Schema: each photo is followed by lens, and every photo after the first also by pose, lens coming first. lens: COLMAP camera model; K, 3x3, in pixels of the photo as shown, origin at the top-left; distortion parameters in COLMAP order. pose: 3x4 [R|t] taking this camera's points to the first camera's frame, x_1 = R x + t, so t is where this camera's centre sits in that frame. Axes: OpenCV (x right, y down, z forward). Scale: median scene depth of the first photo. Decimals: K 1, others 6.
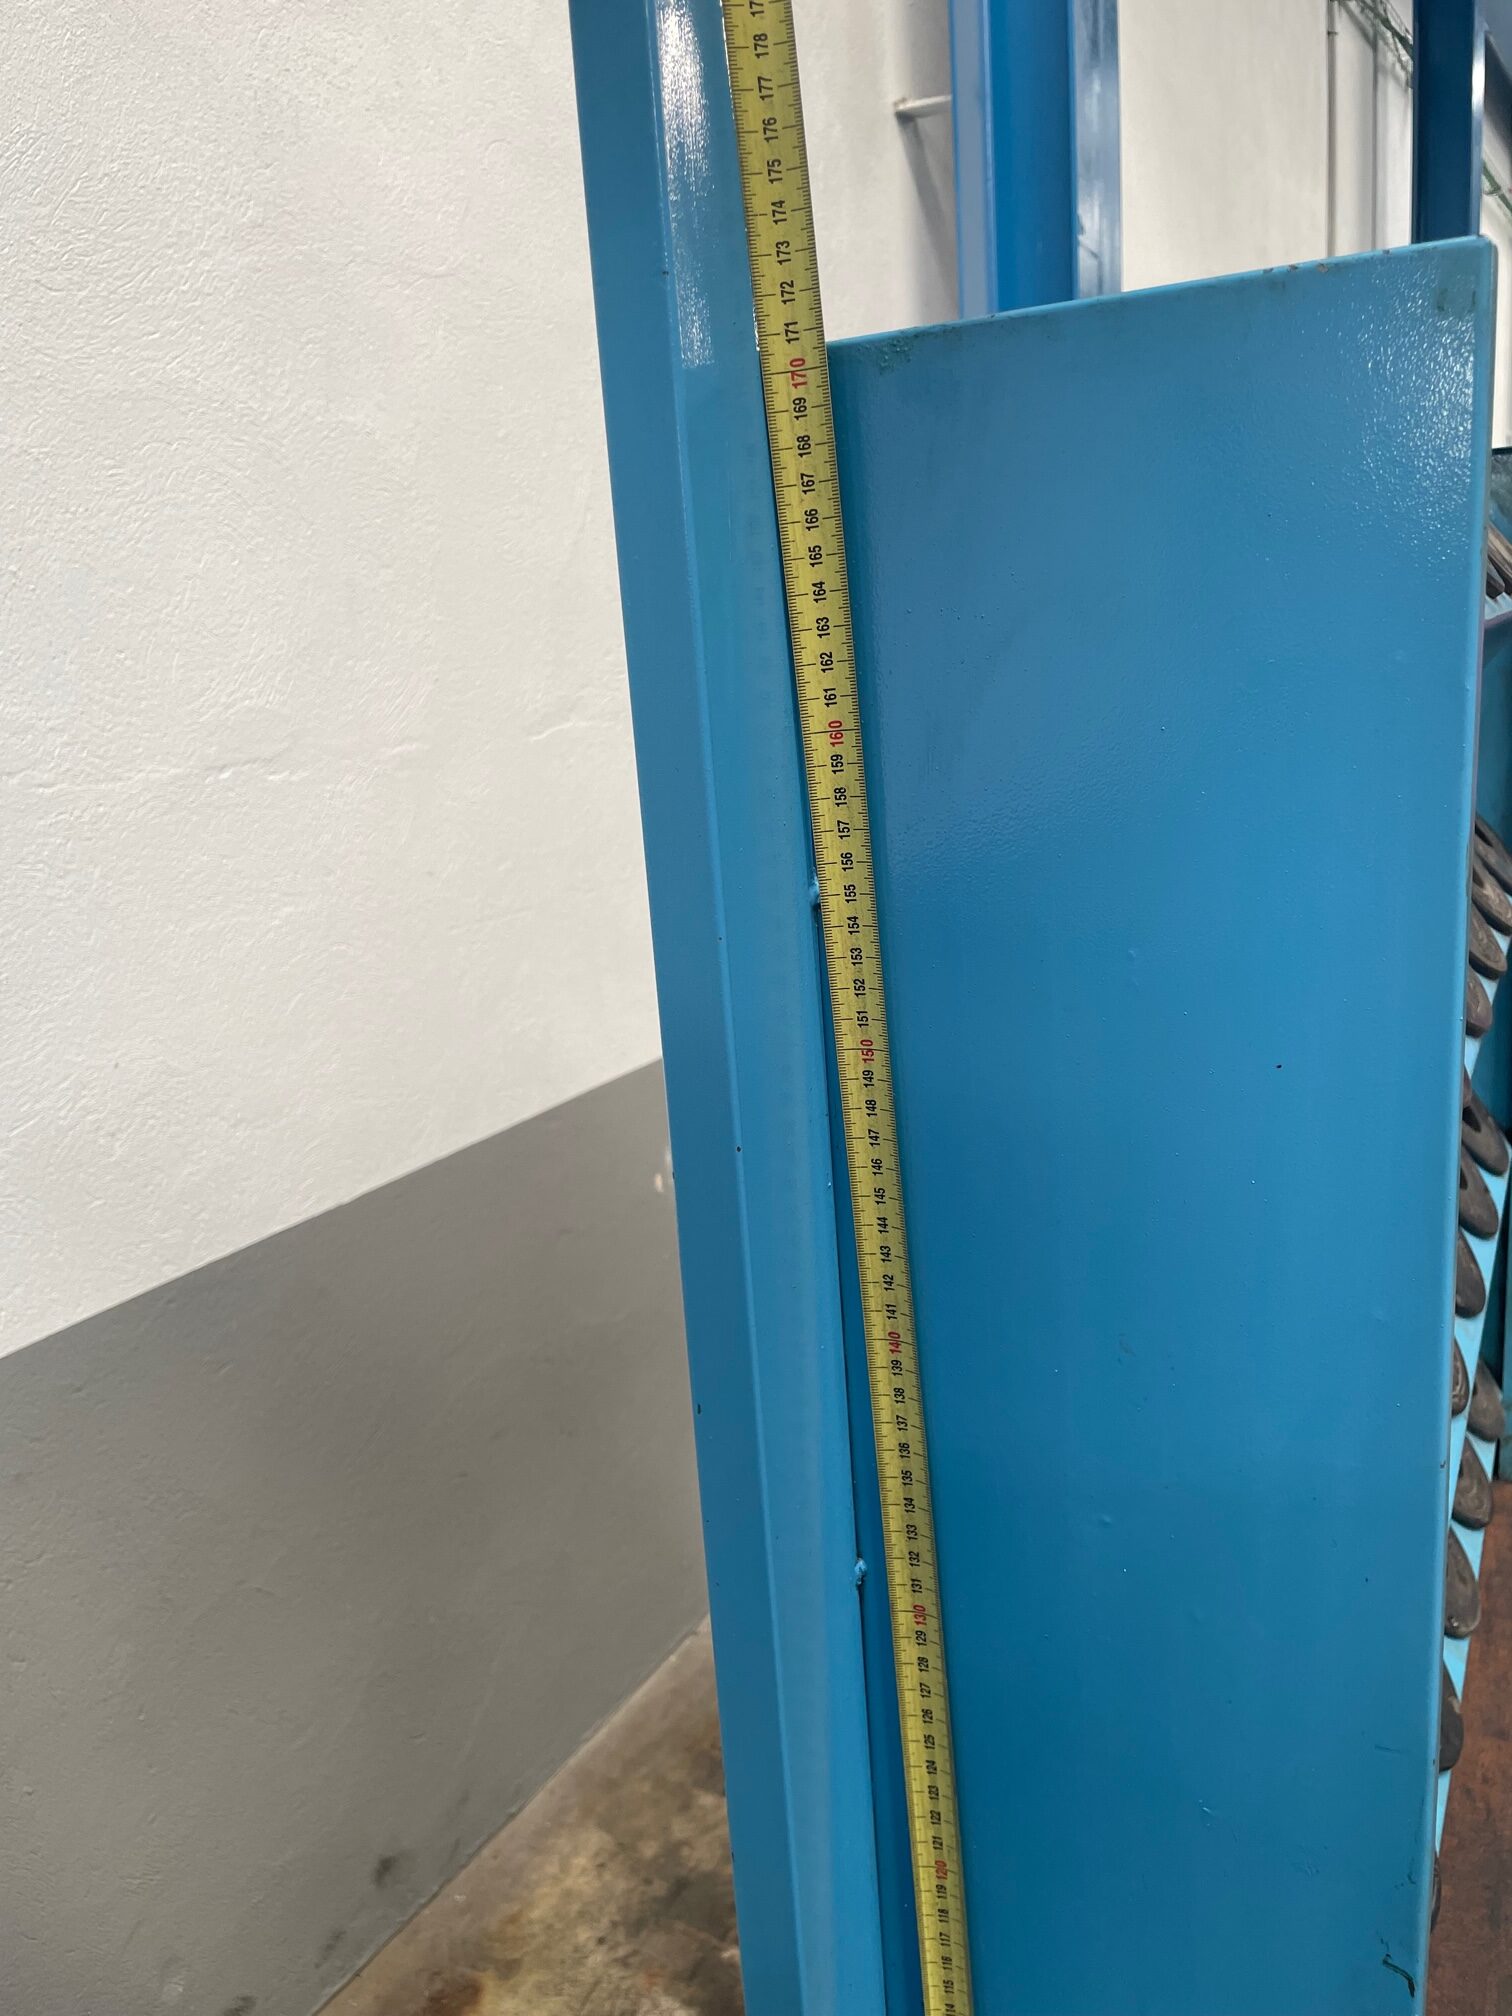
lens RADIAL K [[1534.9, 0, 759.3], [0, 1534.9, 1002.1], [0, 0, 1]] dist [0.087322, -0.118532]
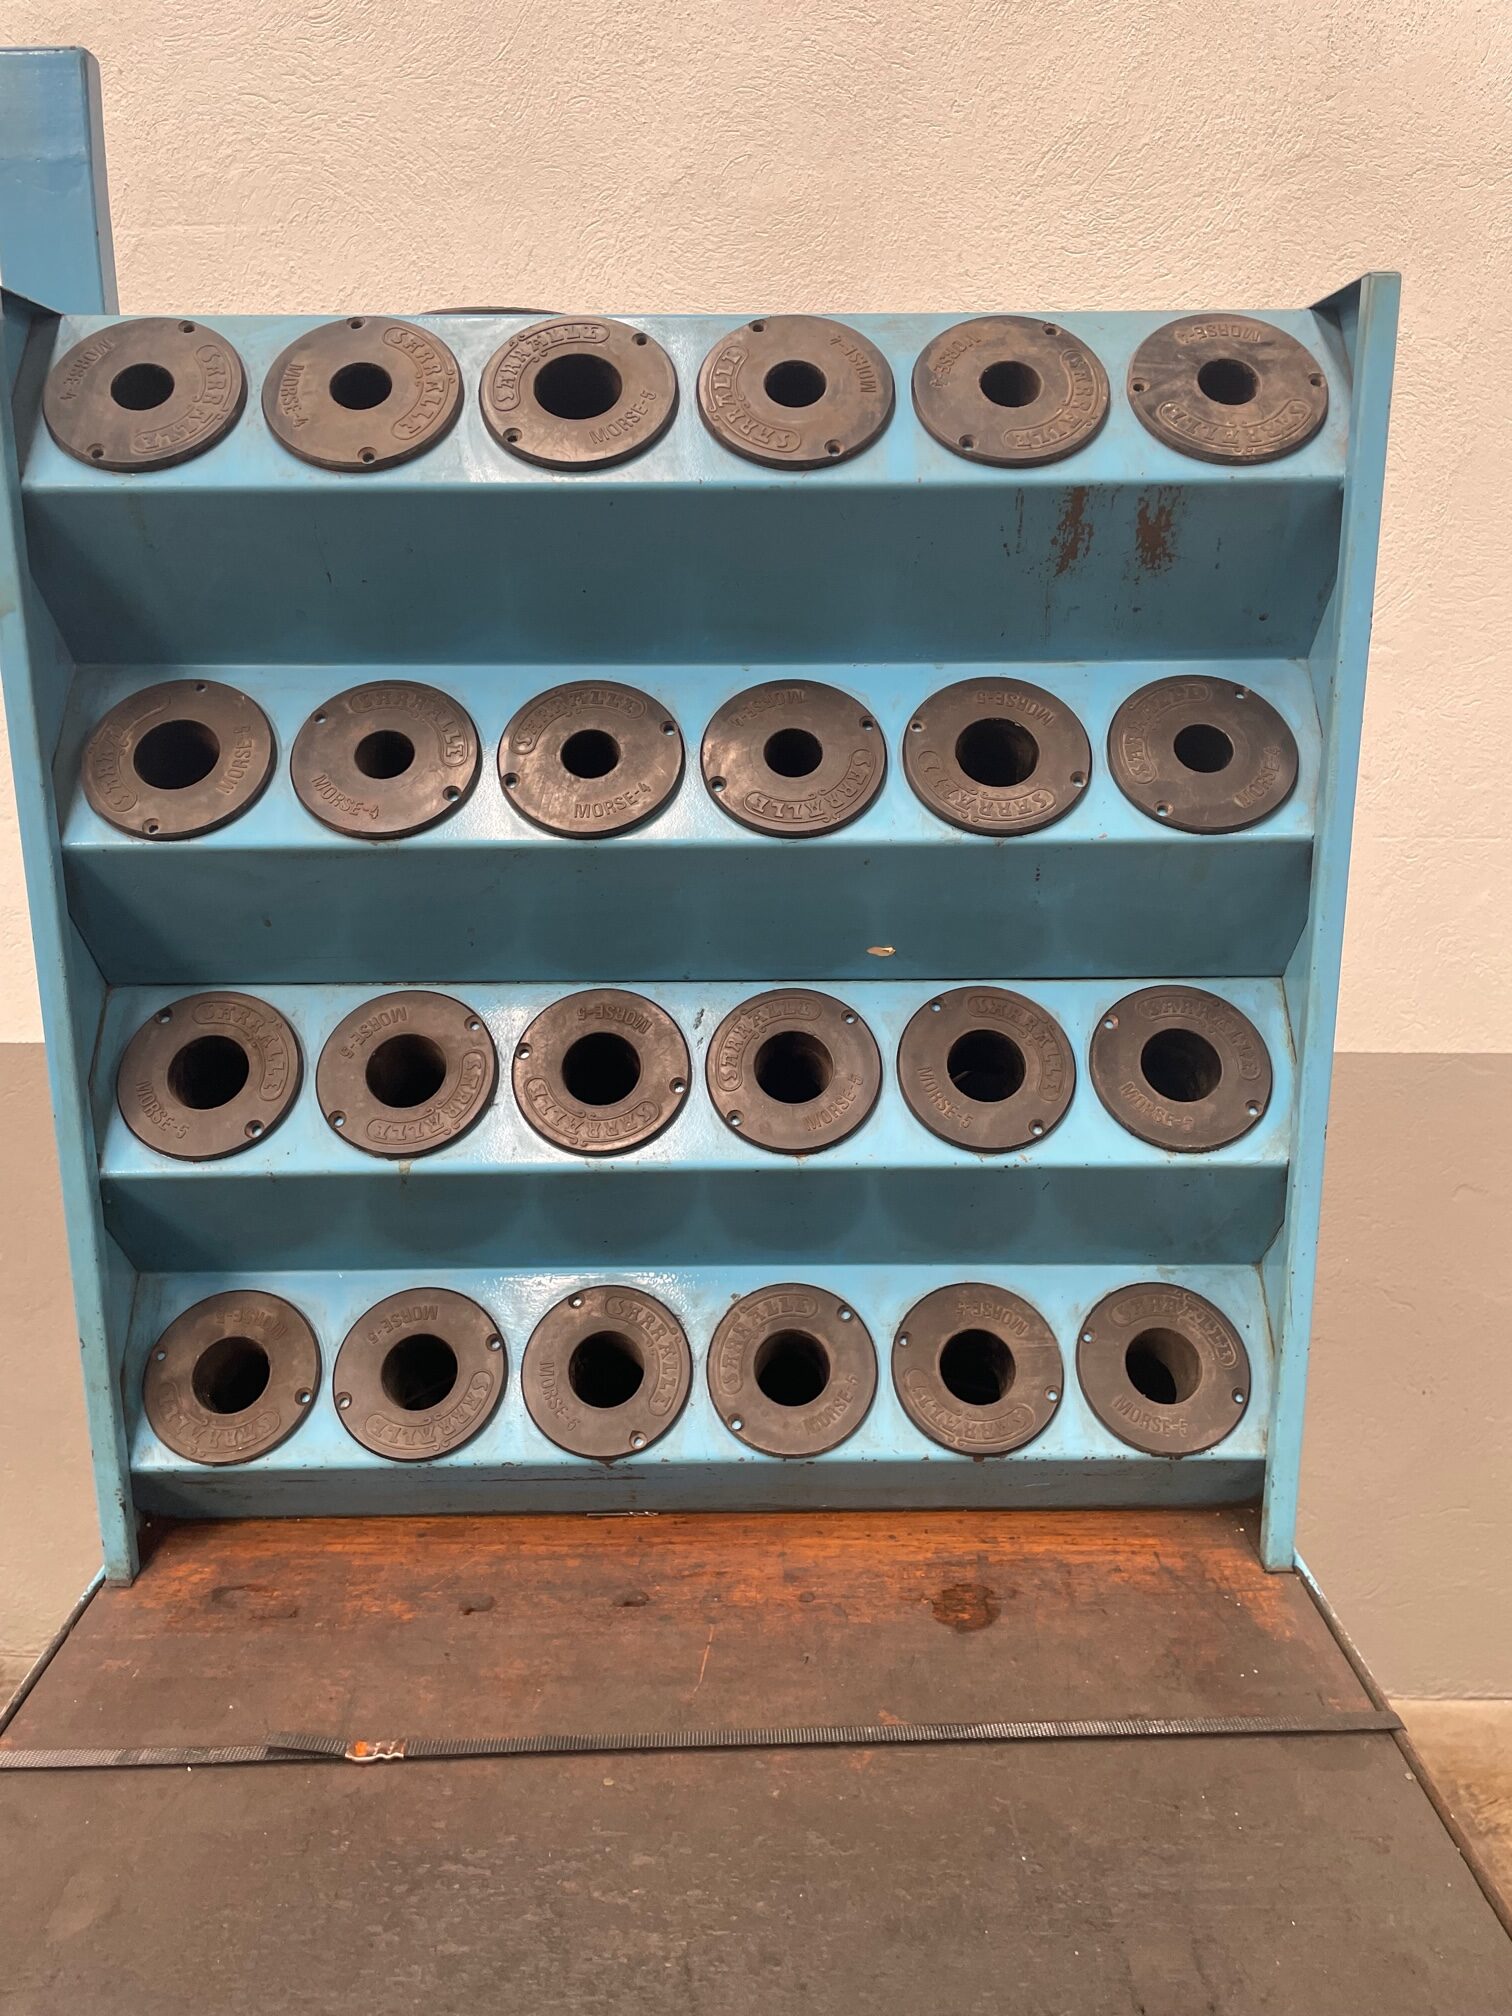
lens RADIAL K [[1534.9, 0, 755.8], [0, 1534.9, 988.2], [0, 0, 1]] dist [0.087322, -0.118532]
pose [[0.468863, 0.258958, -0.844457, 0.493428], [-0.228555, 0.959065, 0.167204, -0.030588], [0.853188, 0.114610, 0.508857, 0.160914]]
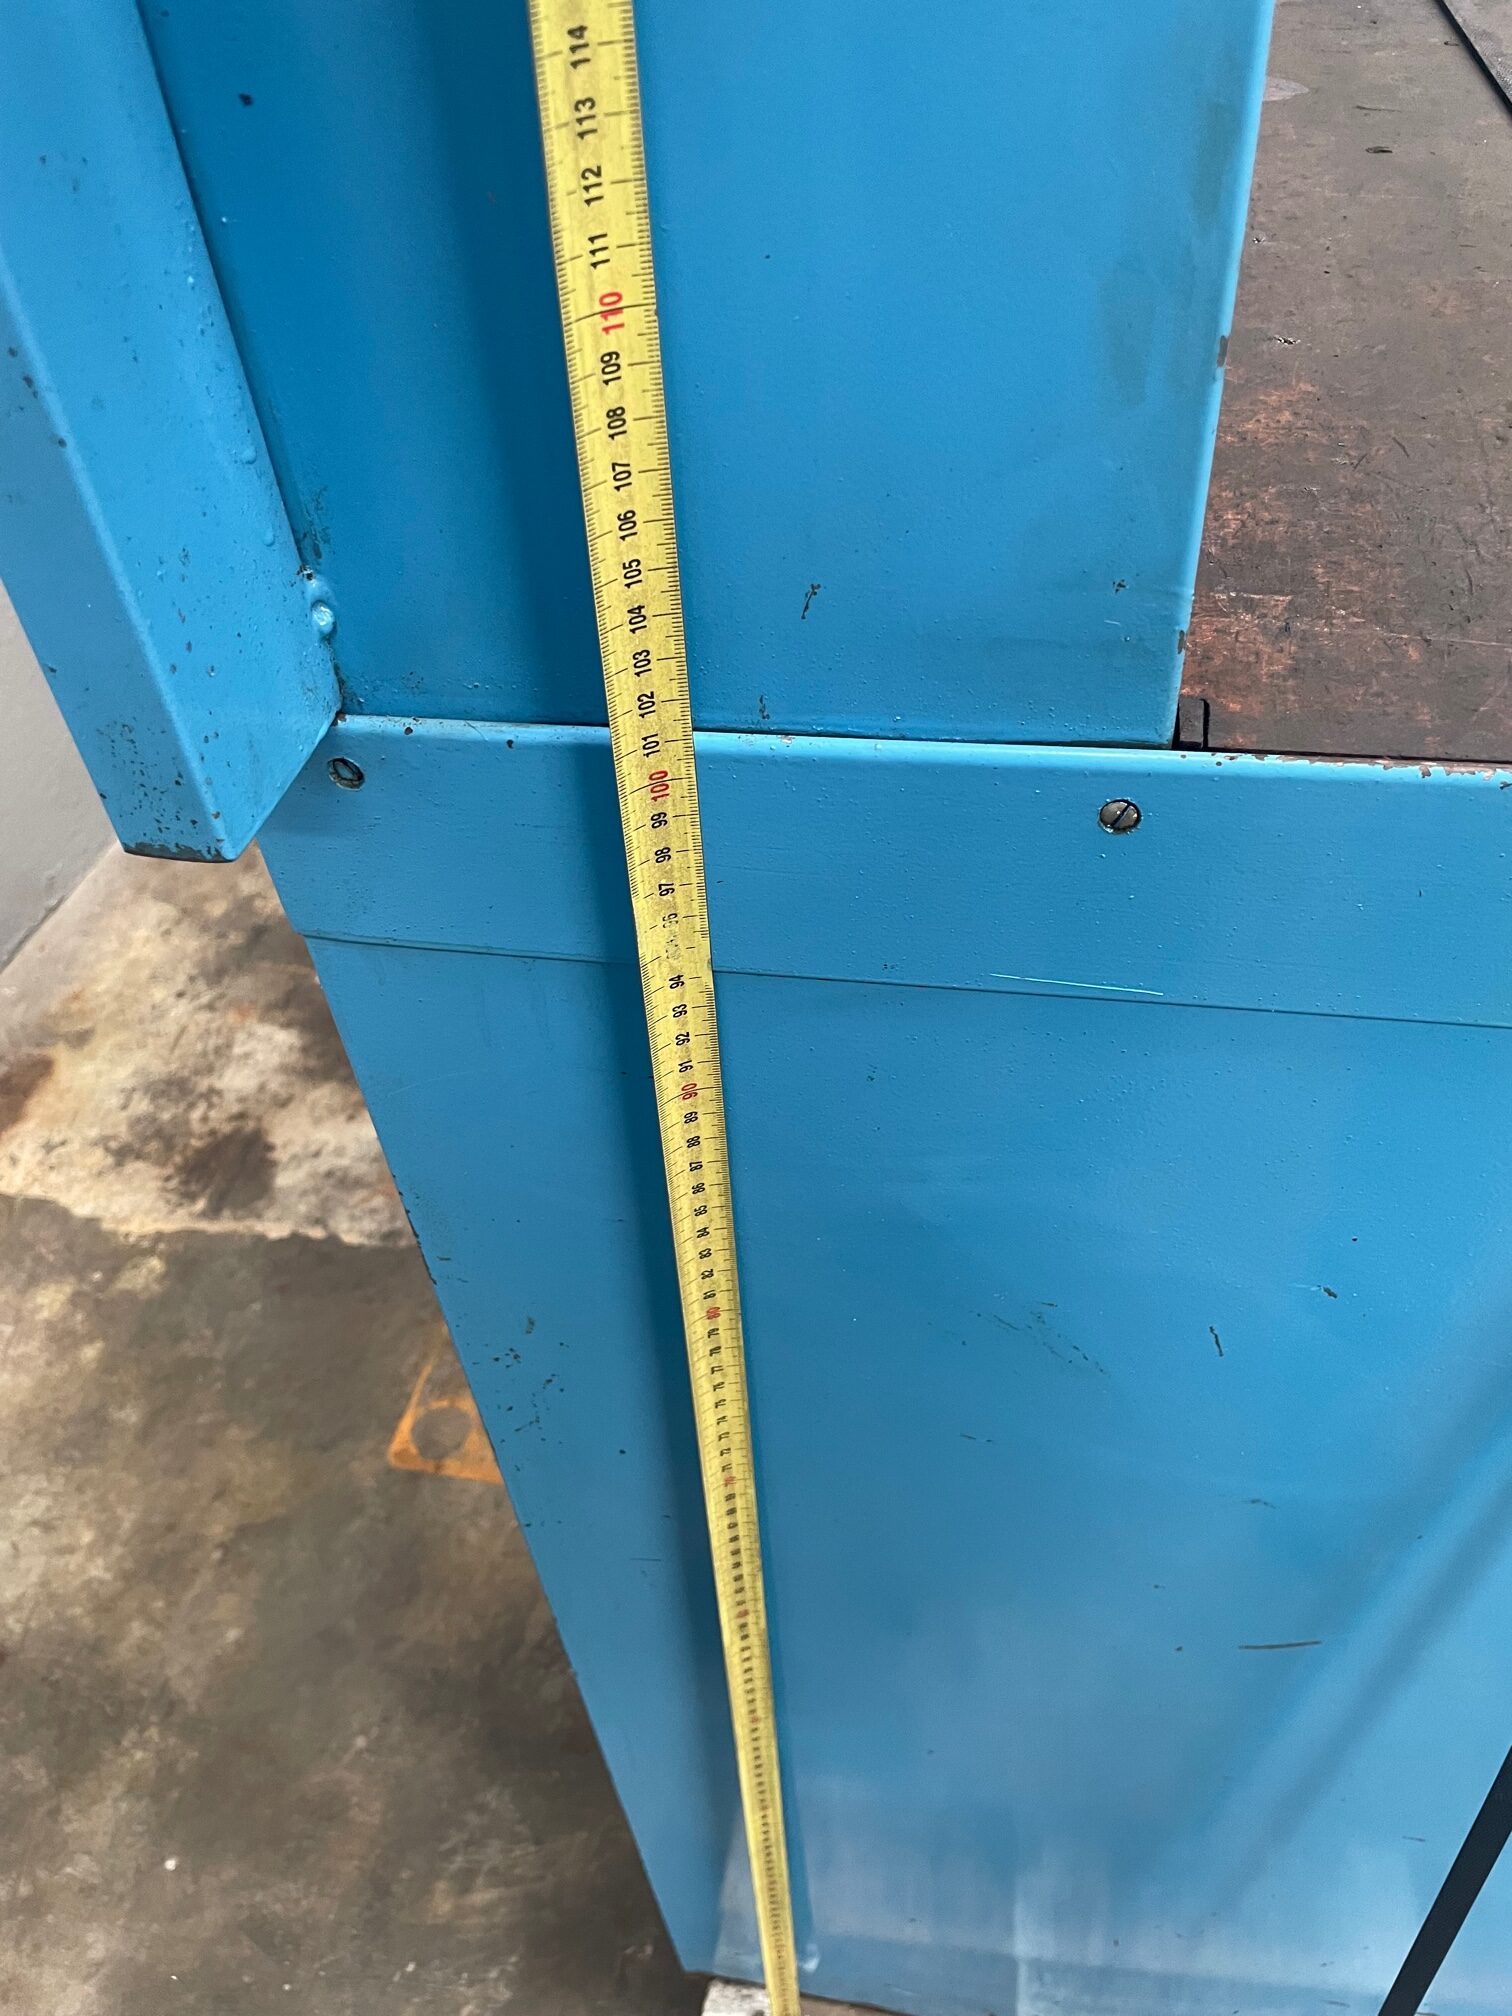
lens RADIAL K [[1534.9, 0, 758.5], [0, 1534.9, 1003.1], [0, 0, 1]] dist [0.087322, -0.118532]
pose [[0.954441, -0.203301, 0.218427, 0.024973], [0.072225, 0.867625, 0.491946, 0.176931], [-0.289526, -0.453757, 0.842781, 0.118499]]
